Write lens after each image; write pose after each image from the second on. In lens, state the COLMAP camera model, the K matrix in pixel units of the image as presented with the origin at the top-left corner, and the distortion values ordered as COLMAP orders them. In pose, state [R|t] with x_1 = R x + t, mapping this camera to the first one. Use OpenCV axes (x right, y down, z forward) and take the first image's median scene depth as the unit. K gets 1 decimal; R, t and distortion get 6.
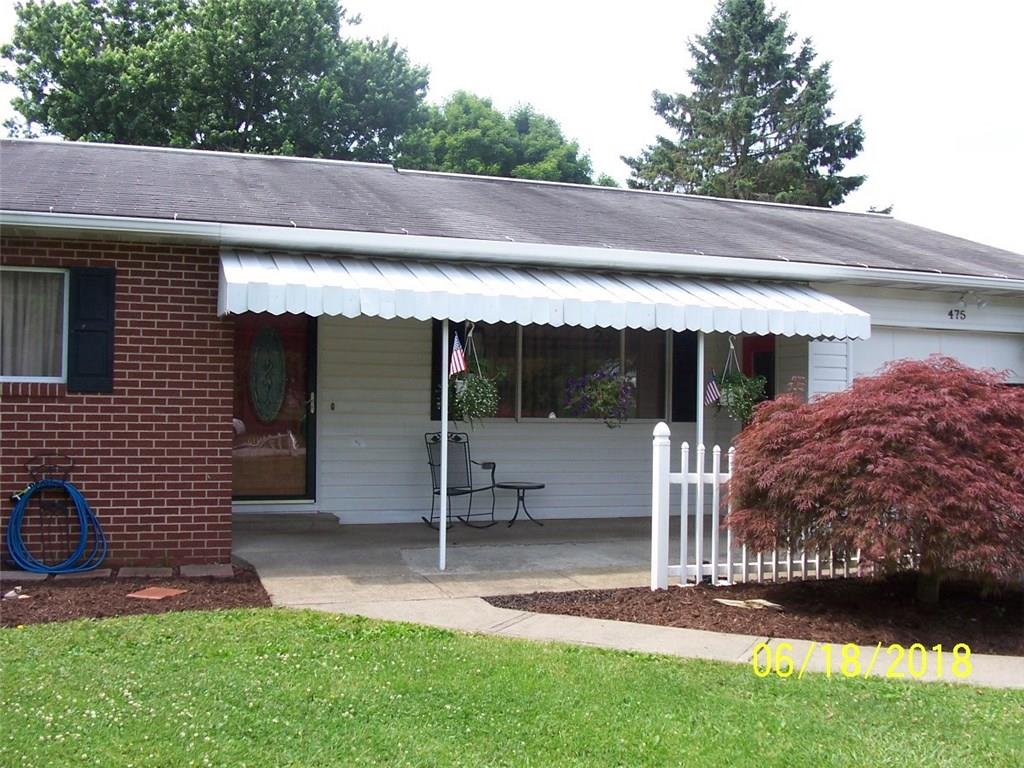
lens RADIAL K [[1084.5, 0, 512.0], [0, 1084.5, 384.0], [0, 0, 1]] dist [-0.137352, 0.041742]
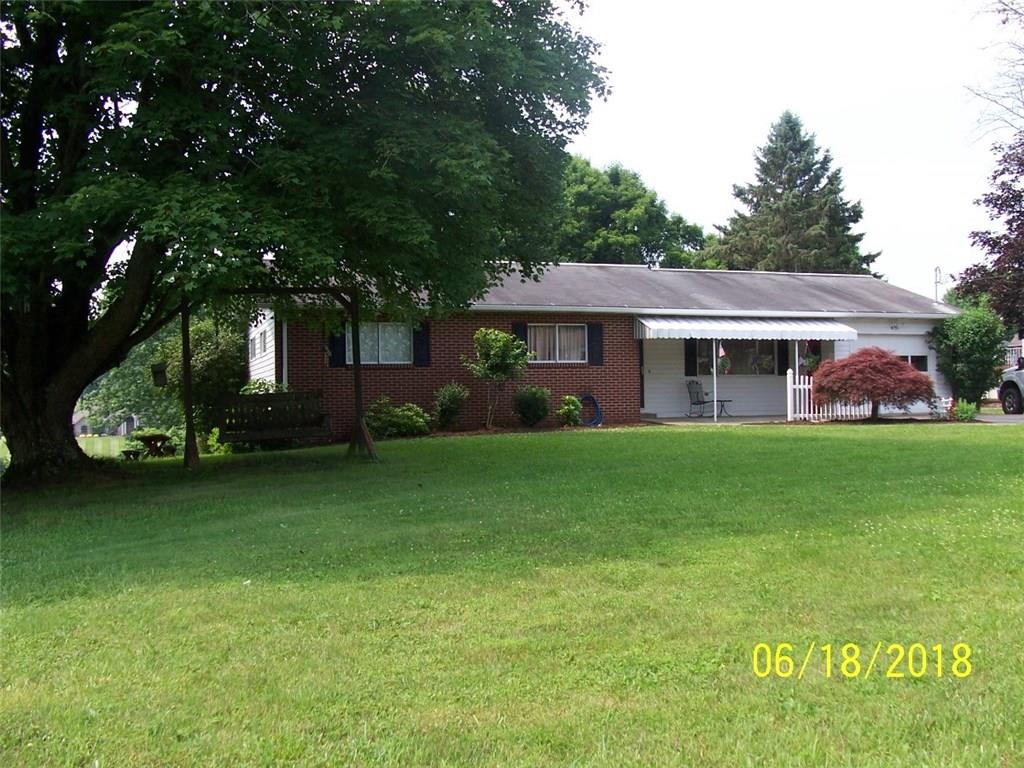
lens RADIAL K [[1084.5, 0, 512.0], [0, 1084.5, 384.0], [0, 0, 1]] dist [-0.137352, 0.041742]
pose [[0.999438, -0.027588, -0.019030, -0.370477], [0.027675, 0.999608, 0.004329, 0.025270], [0.018903, -0.004853, 0.999810, -1.303522]]
